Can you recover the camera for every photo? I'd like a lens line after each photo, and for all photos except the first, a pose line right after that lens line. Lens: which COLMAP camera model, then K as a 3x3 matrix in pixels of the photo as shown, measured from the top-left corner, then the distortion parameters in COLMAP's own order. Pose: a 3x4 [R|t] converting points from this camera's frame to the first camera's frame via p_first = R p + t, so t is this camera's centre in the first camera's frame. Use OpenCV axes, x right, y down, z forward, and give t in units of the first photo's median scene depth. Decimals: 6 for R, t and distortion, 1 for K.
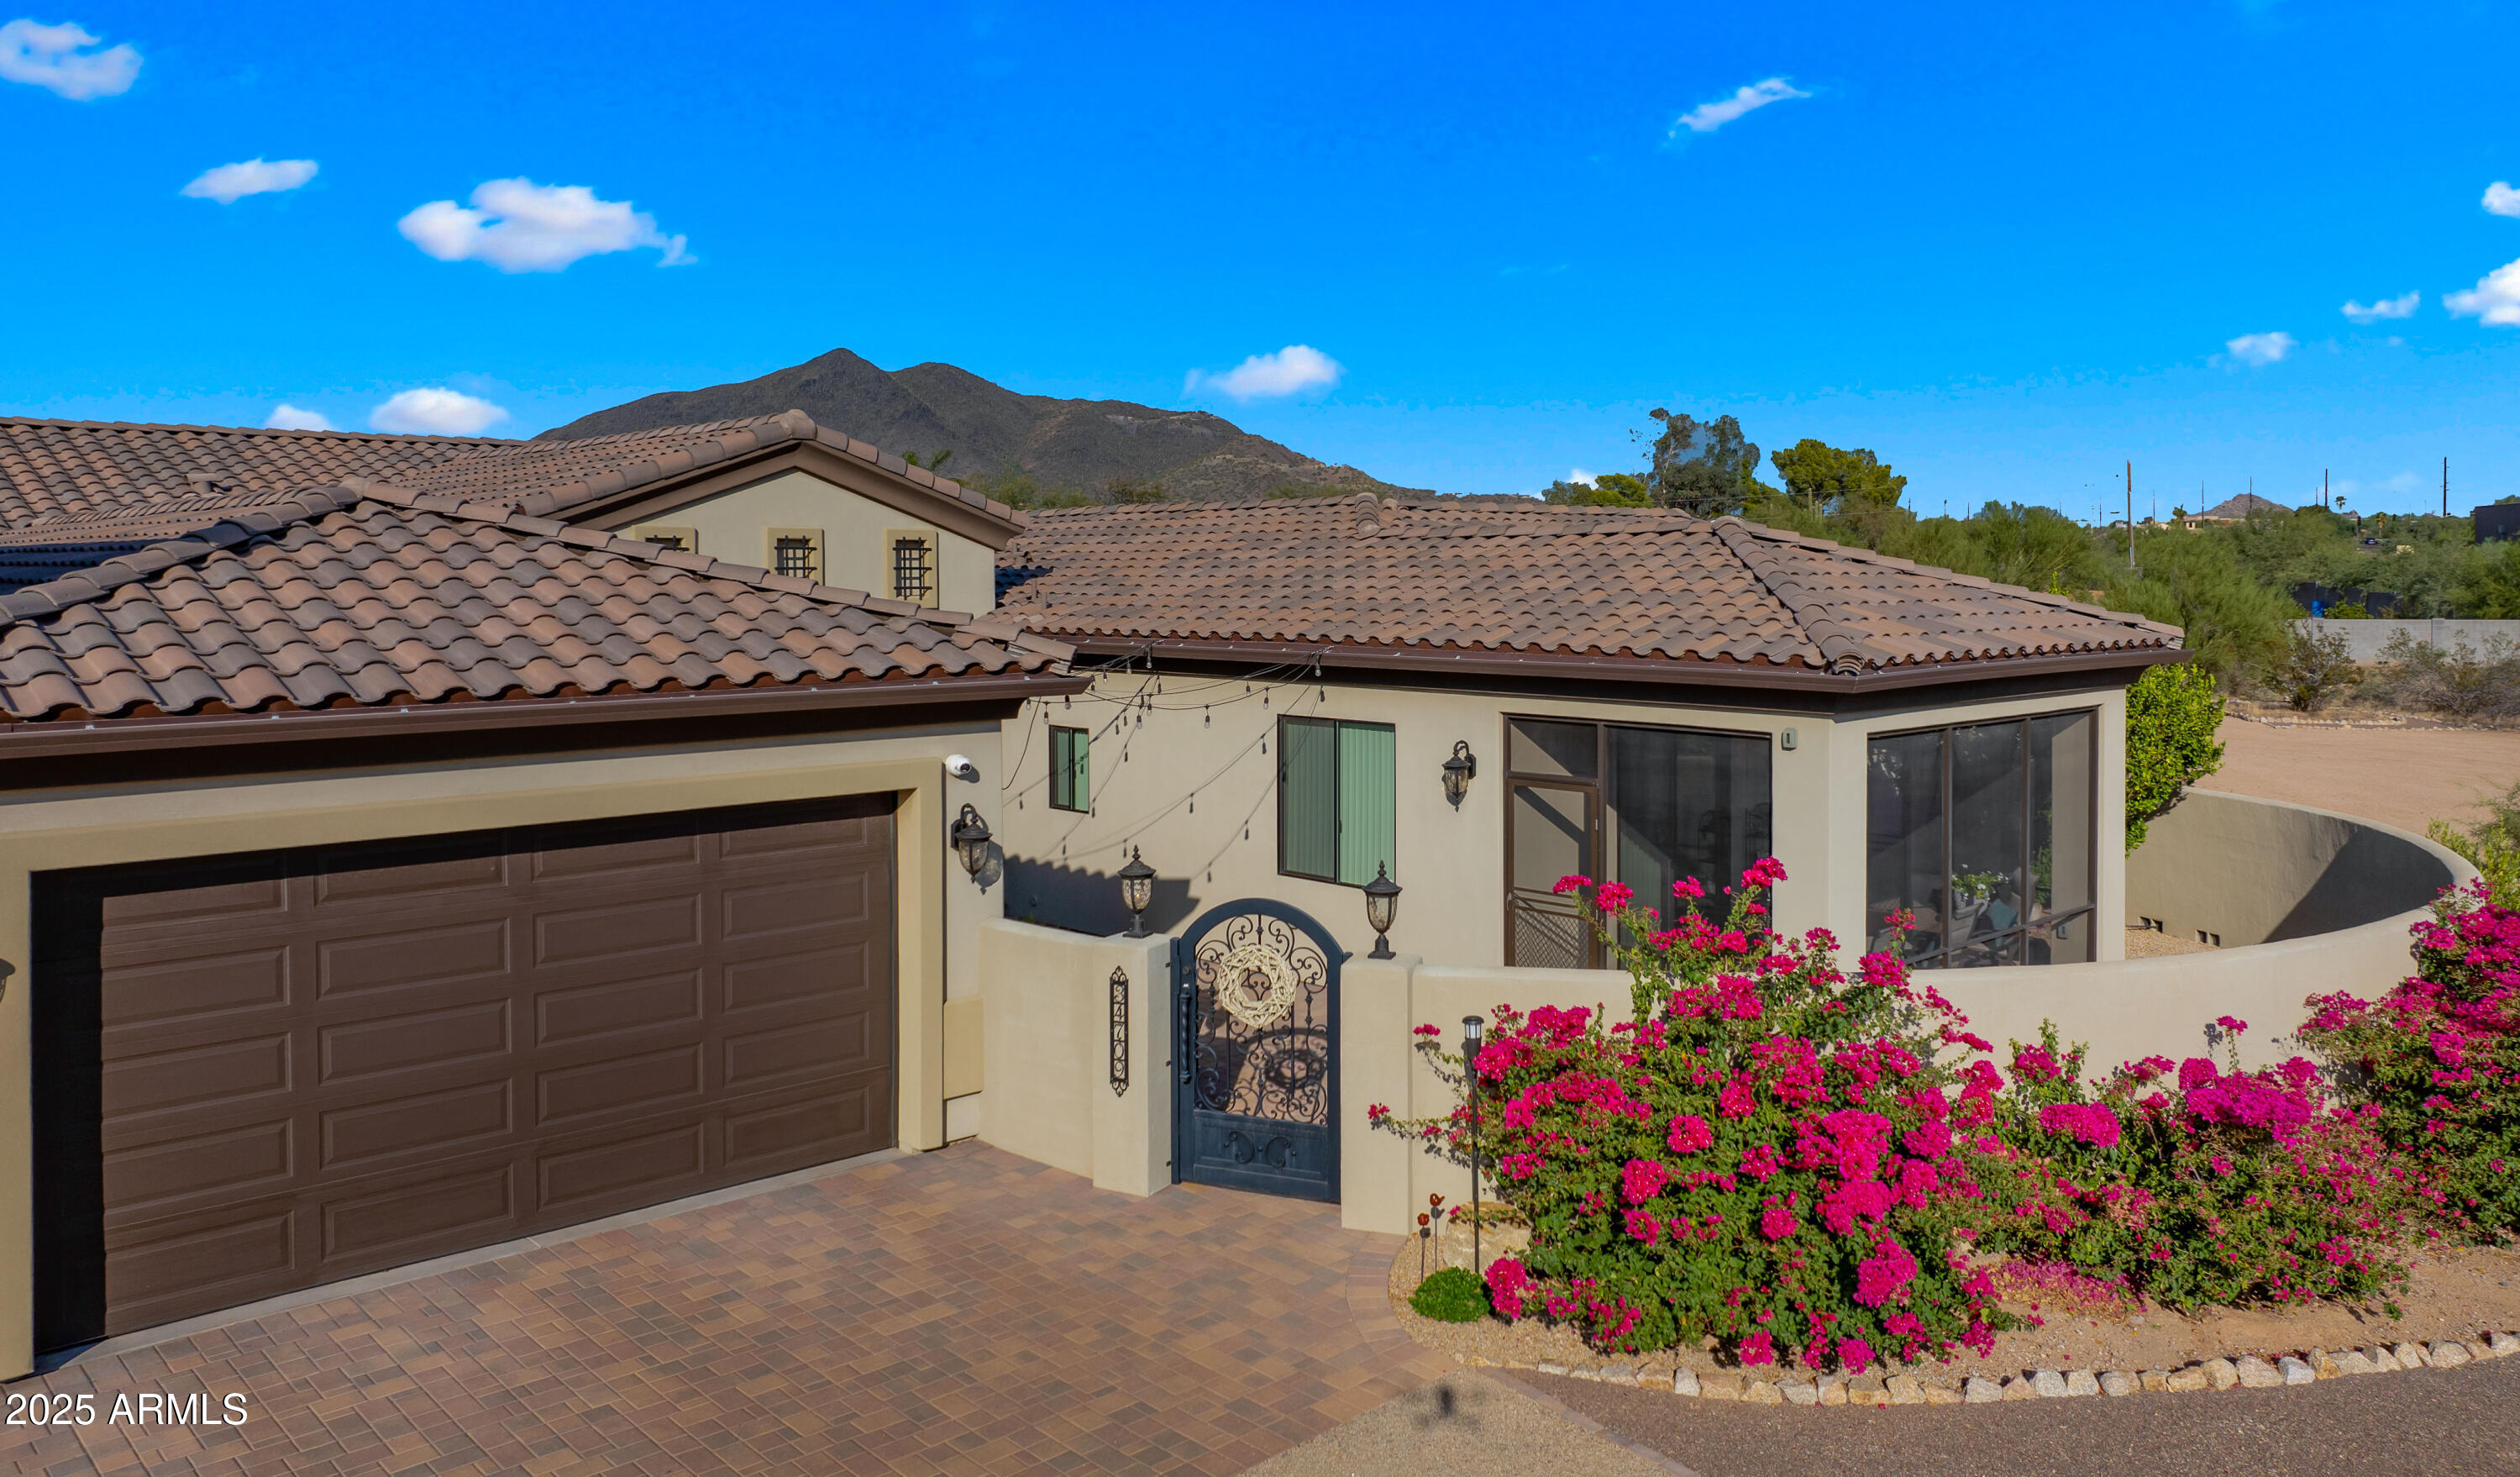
lens RADIAL K [[1859.2, 0, 1311.0], [0, 1859.2, 618.3], [0, 0, 1]] dist [-0.012760, 0.001351]
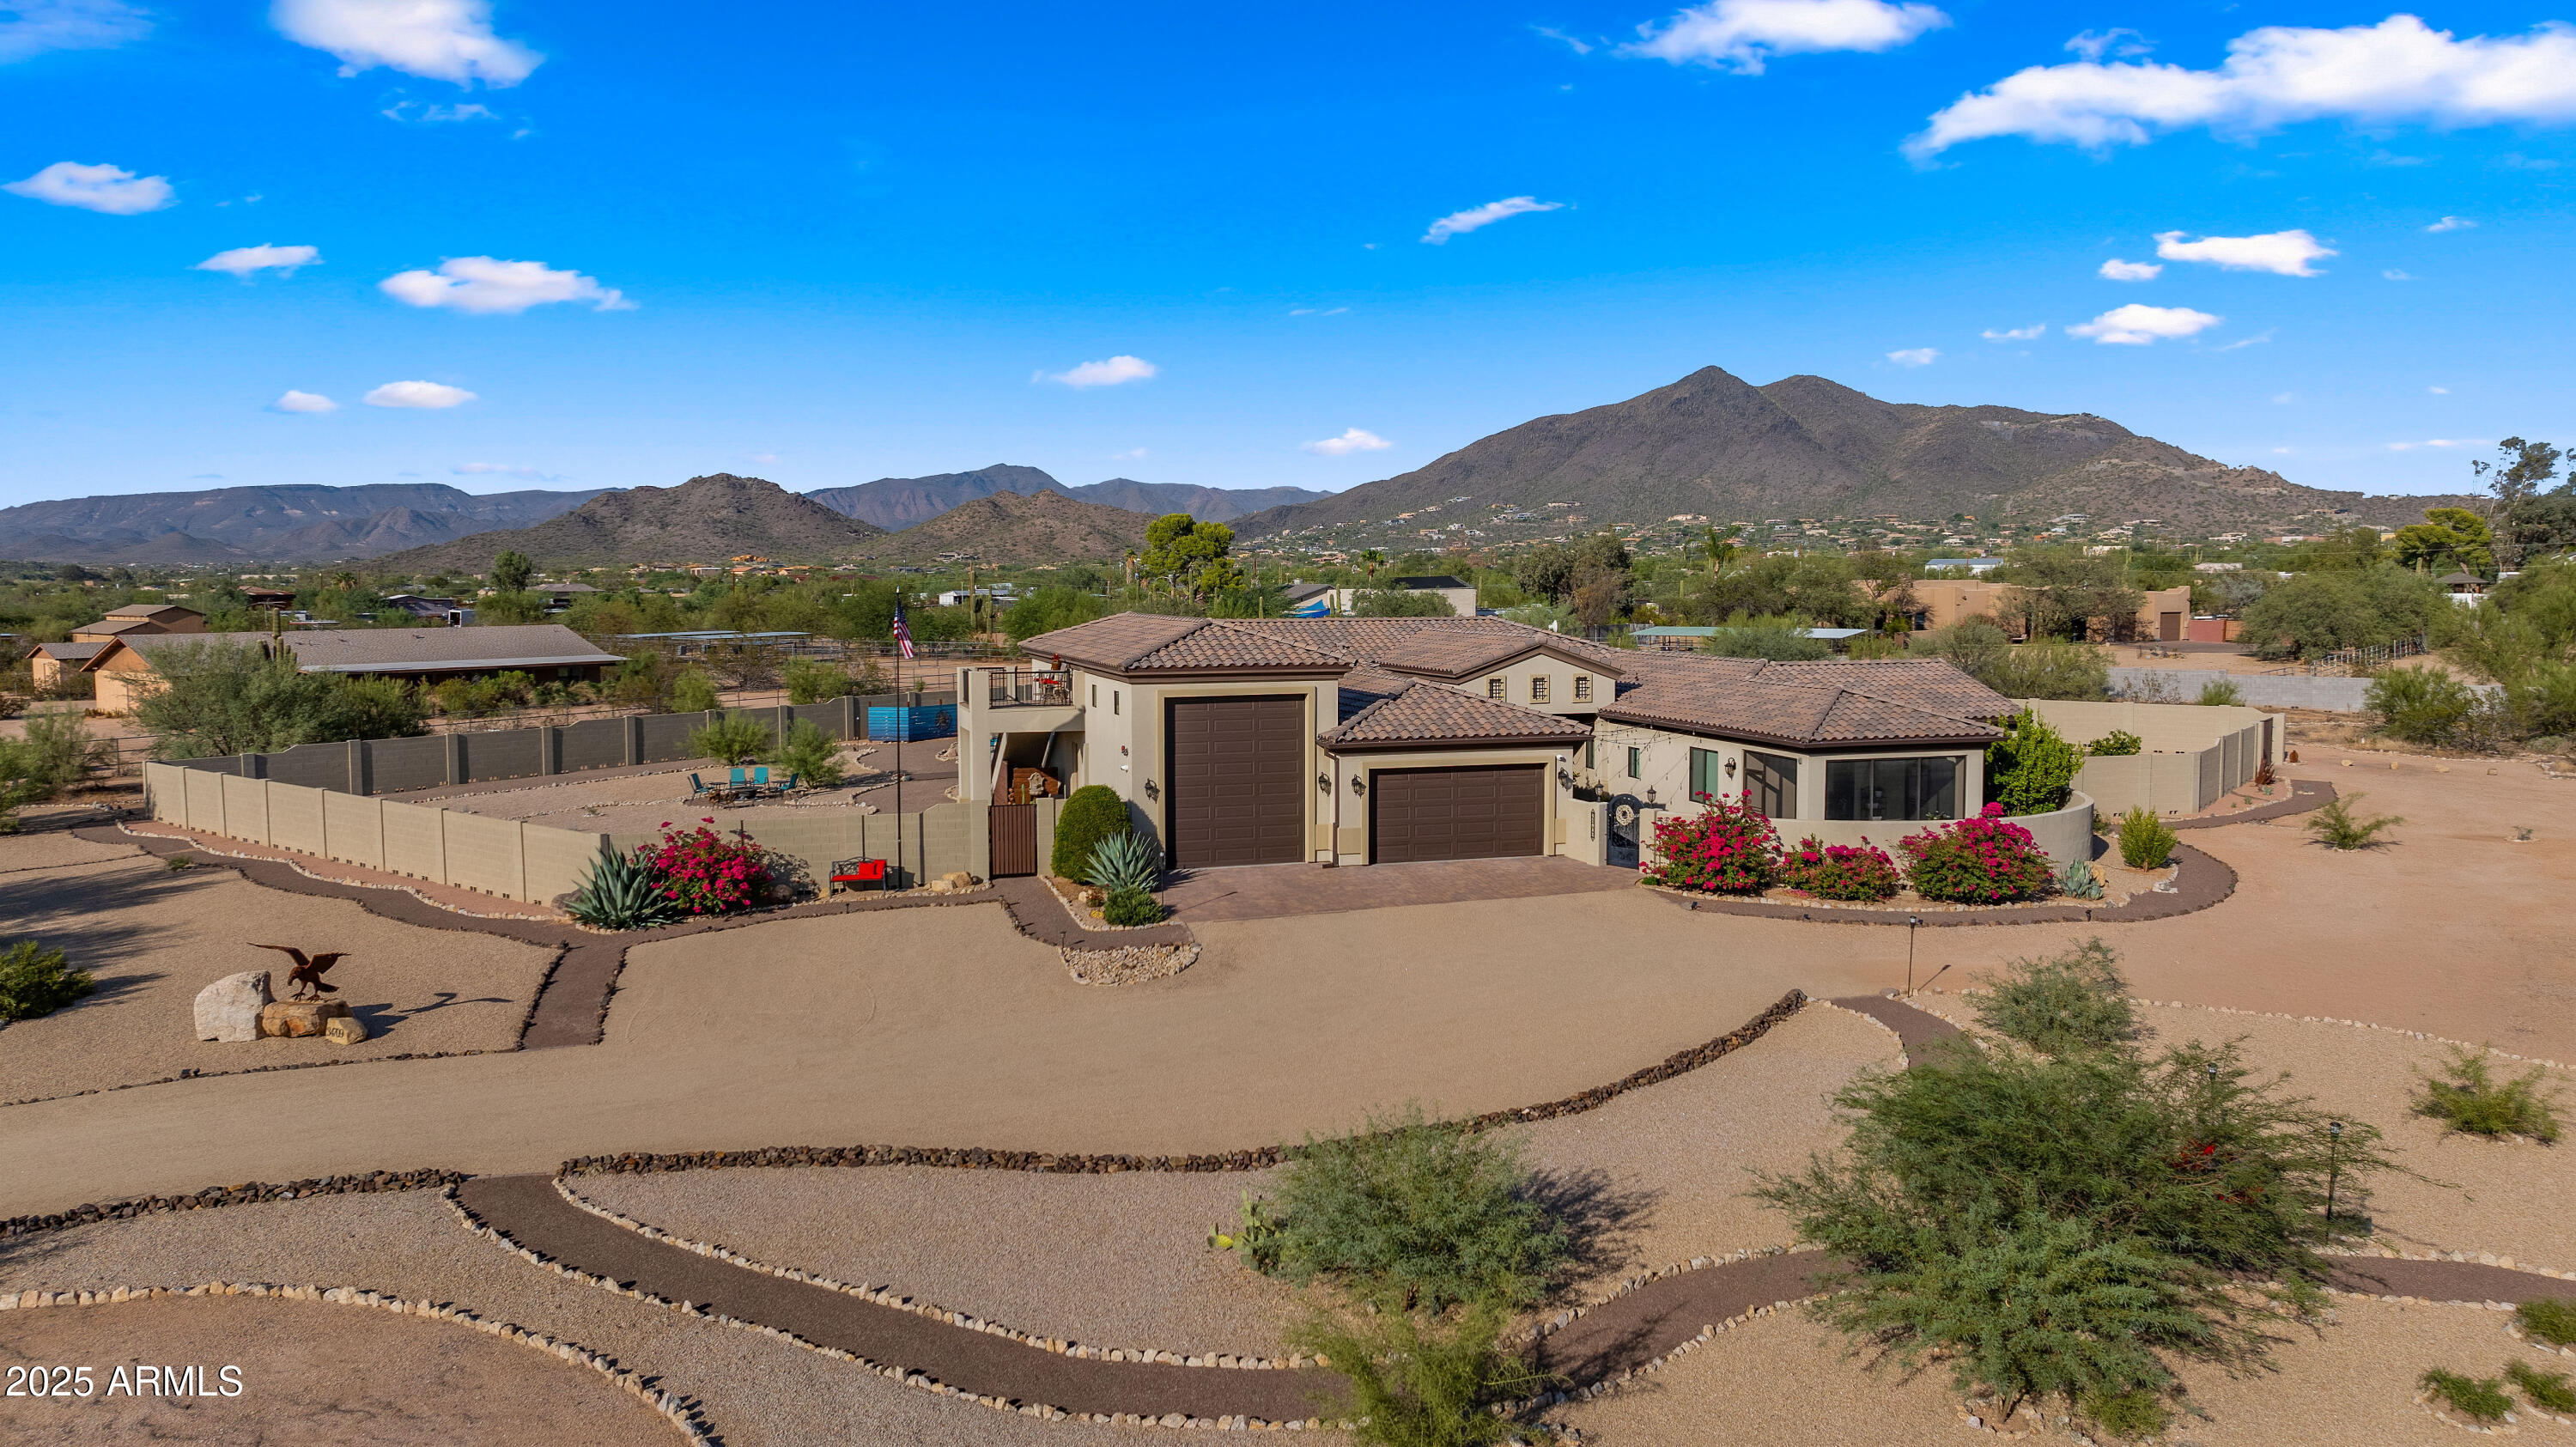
lens RADIAL K [[1801.9, 0, 1297.7], [0, 1801.9, 701.9], [0, 0, 1]] dist [-0.021527, 0.000444]
pose [[0.890870, 0.029930, -0.453271, 0.777901], [-0.010881, 0.998947, 0.044576, -0.150540], [0.454128, -0.034779, 0.890257, -1.967728]]
